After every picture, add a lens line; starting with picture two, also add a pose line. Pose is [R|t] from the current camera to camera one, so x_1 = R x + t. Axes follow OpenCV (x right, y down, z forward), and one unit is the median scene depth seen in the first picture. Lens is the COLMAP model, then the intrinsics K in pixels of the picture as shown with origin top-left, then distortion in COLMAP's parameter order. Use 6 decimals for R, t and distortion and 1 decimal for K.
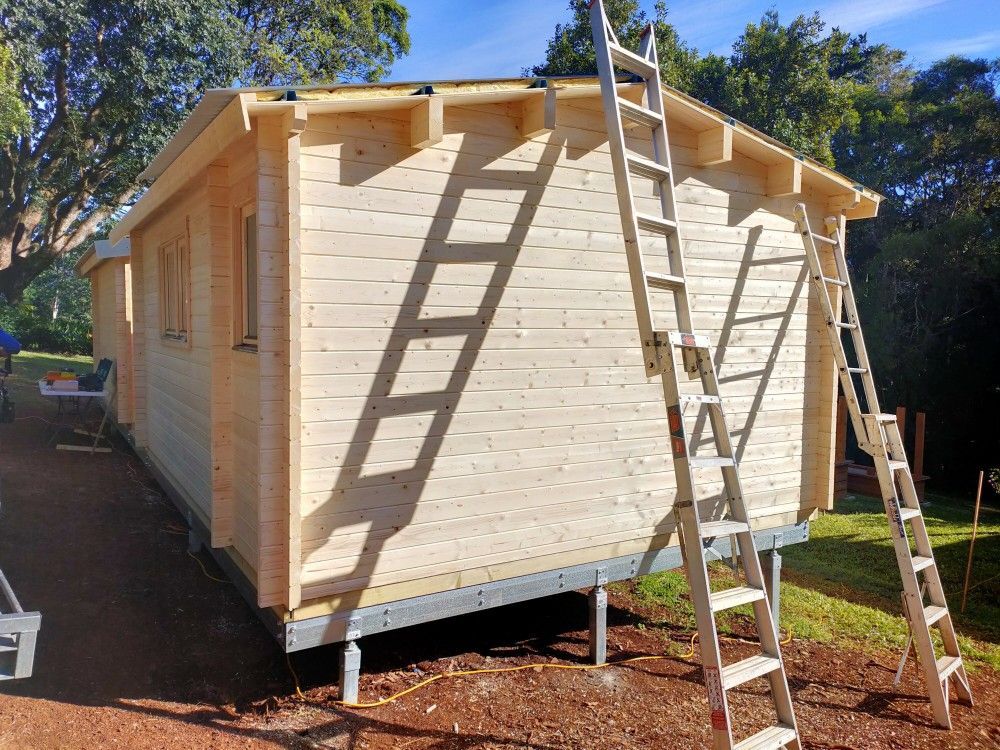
lens RADIAL K [[759.8, 0, 503.2], [0, 759.8, 373.3], [0, 0, 1]] dist [0.067910, -0.080914]
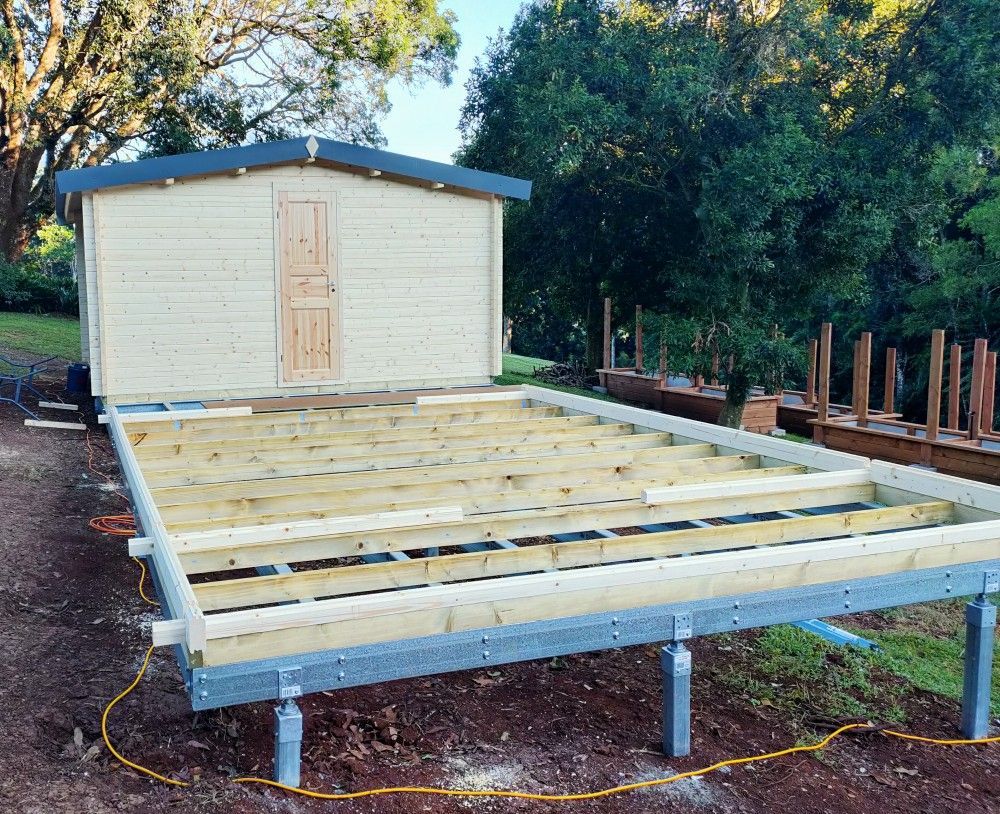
lens RADIAL K [[966.6, 0, 367.5], [0, 966.6, 378.2], [0, 0, 1]] dist [0.027705, 0.000000]
pose [[0.970651, -0.002383, -0.240480, 0.071111], [0.012160, 0.999158, 0.039184, 0.020984], [0.240184, -0.040958, 0.969863, 0.151506]]
